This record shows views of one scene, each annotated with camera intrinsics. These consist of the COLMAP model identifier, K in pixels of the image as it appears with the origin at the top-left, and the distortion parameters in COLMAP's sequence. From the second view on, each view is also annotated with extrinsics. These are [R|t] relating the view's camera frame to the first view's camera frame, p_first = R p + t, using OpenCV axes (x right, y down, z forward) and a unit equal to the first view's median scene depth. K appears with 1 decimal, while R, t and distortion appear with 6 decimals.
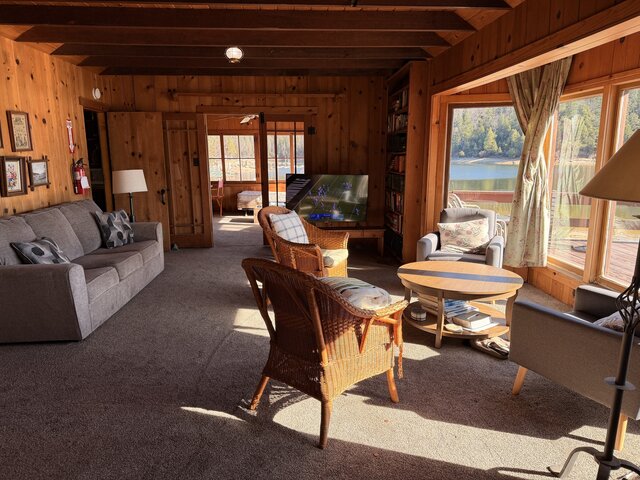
lens RADIAL K [[444.0, 0, 320.4], [0, 444.0, 240.6], [0, 0, 1]] dist [0.025769, -0.033204]
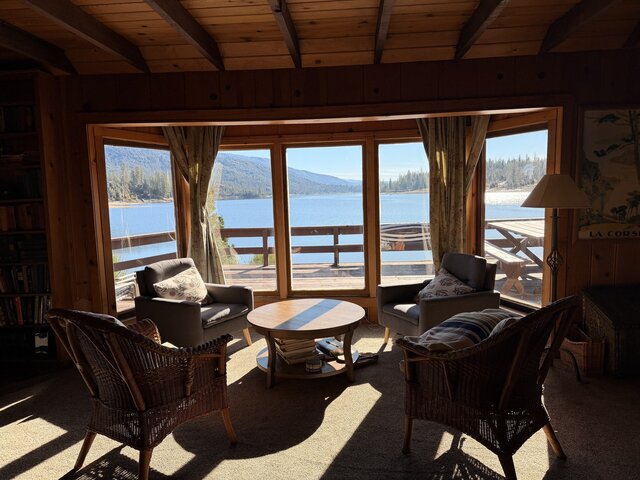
lens RADIAL K [[444.0, 0, 315.3], [0, 444.0, 239.3], [0, 0, 1]] dist [0.025769, -0.033204]
pose [[0.140920, -0.103412, 0.984605, -0.492222], [0.229224, 0.970913, 0.069167, -0.111055], [-0.963119, 0.215948, 0.160526, 0.602393]]
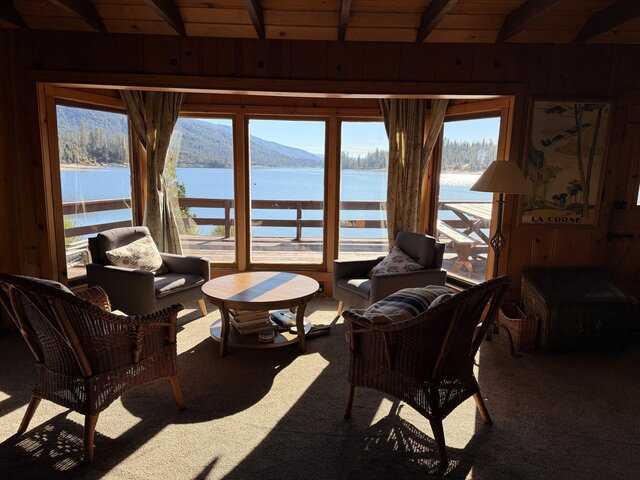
lens RADIAL K [[444.0, 0, 319.0], [0, 444.0, 235.8], [0, 0, 1]] dist [0.025769, -0.033204]
pose [[0.061170, -0.148464, 0.987024, -0.504168], [0.181830, 0.973986, 0.135234, -0.109369], [-0.981426, 0.171198, 0.086574, 0.585066]]
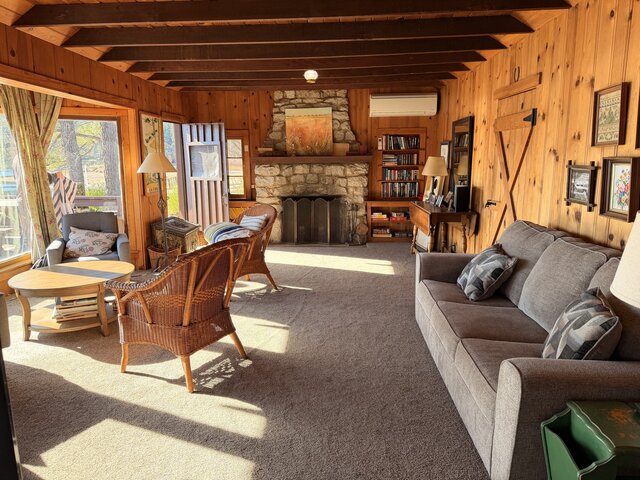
lens RADIAL K [[444.0, 0, 321.5], [0, 444.0, 241.5], [0, 0, 1]] dist [0.025769, -0.033204]
pose [[-0.993509, -0.009874, 0.113328, -0.284166], [0.033410, 0.926967, 0.373652, -0.291741], [-0.108741, 0.375013, -0.920620, 1.491831]]
